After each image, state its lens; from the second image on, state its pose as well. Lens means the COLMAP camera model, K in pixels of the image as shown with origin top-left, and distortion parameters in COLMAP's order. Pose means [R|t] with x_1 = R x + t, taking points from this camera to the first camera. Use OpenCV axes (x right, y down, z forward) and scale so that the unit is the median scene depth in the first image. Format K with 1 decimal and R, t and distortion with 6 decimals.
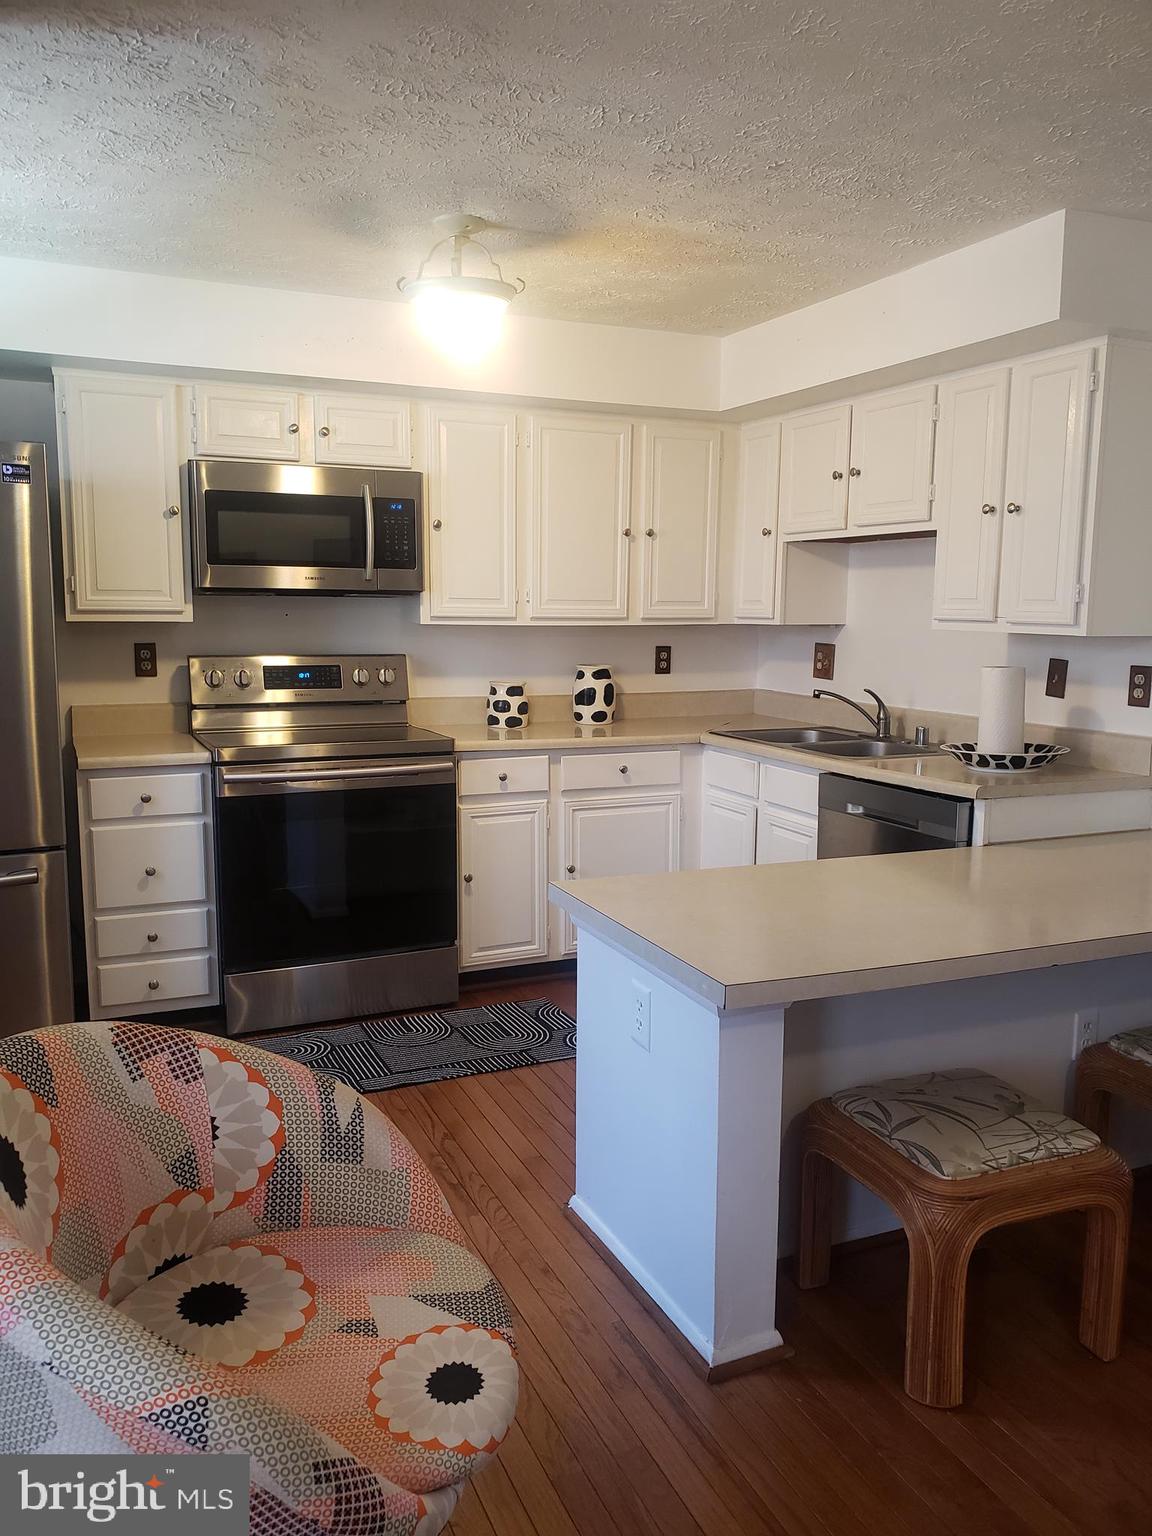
lens RADIAL K [[1195.1, 0, 571.8], [0, 1195.1, 777.8], [0, 0, 1]] dist [0.146624, -0.335670]
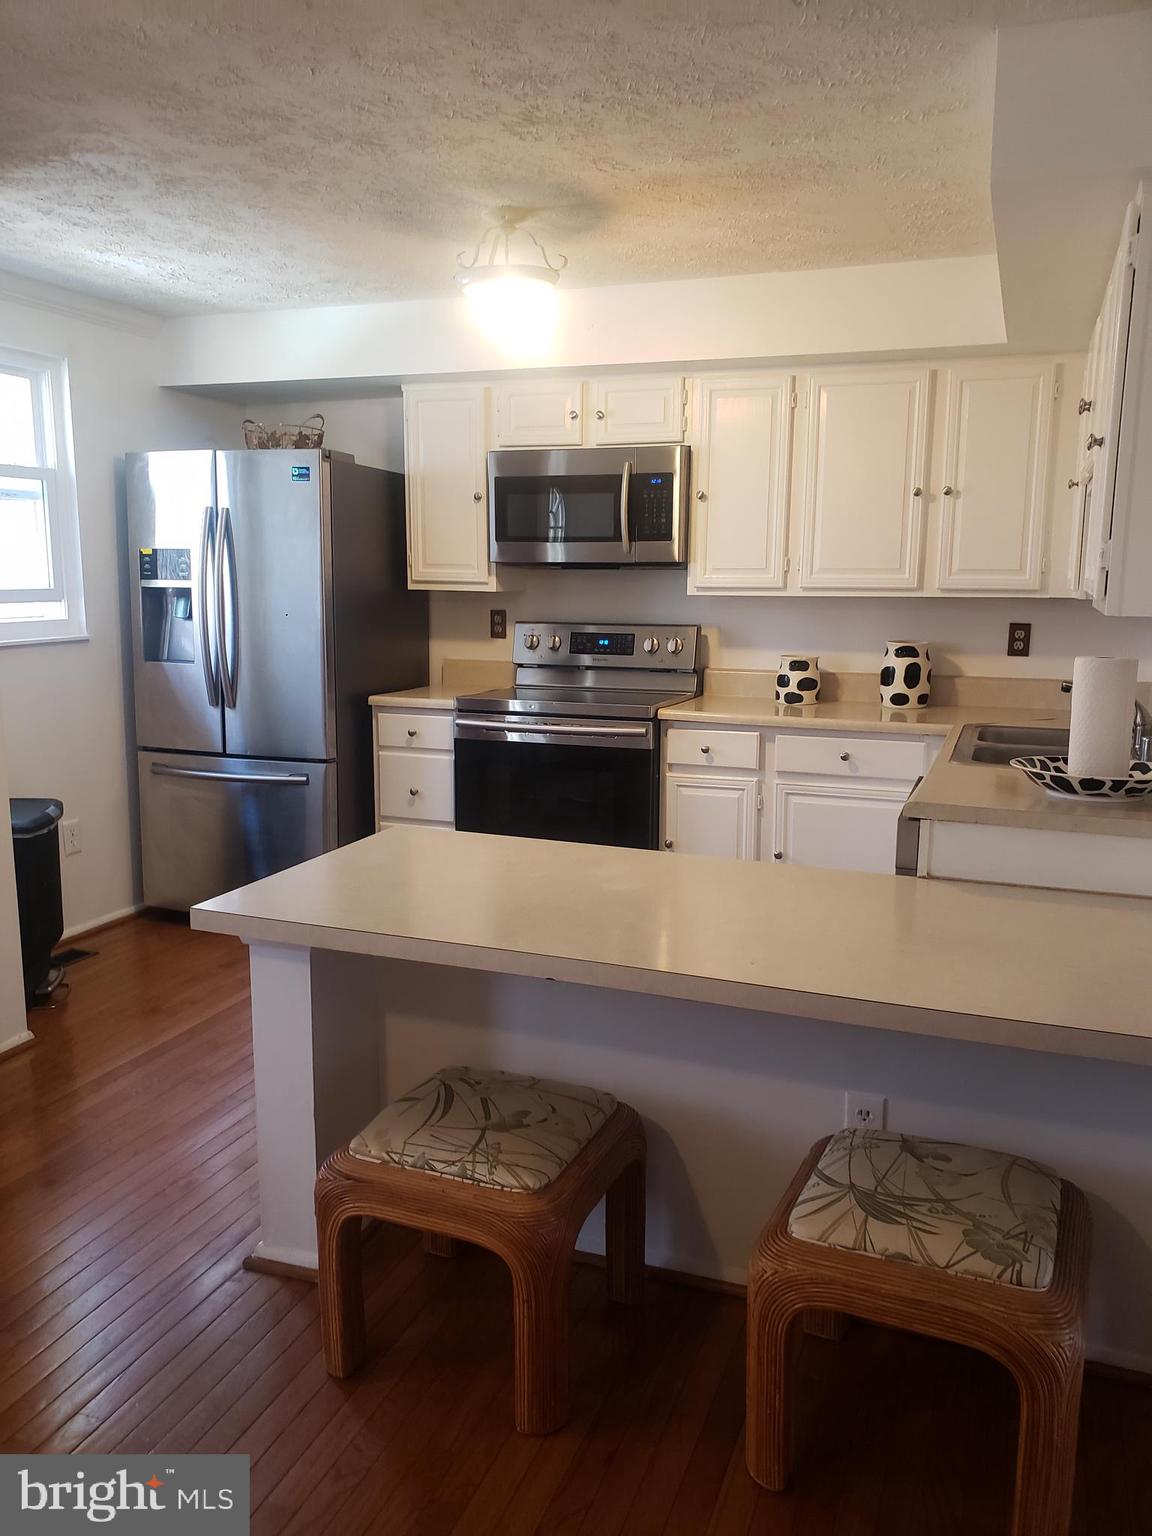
lens RADIAL K [[1195.1, 0, 571.8], [0, 1195.1, 777.8], [0, 0, 1]] dist [0.146624, -0.335670]
pose [[0.718900, 0.115439, -0.685461, 0.529874], [-0.101303, 0.992985, 0.060984, -0.025815], [0.687692, 0.025598, 0.725551, 0.195753]]
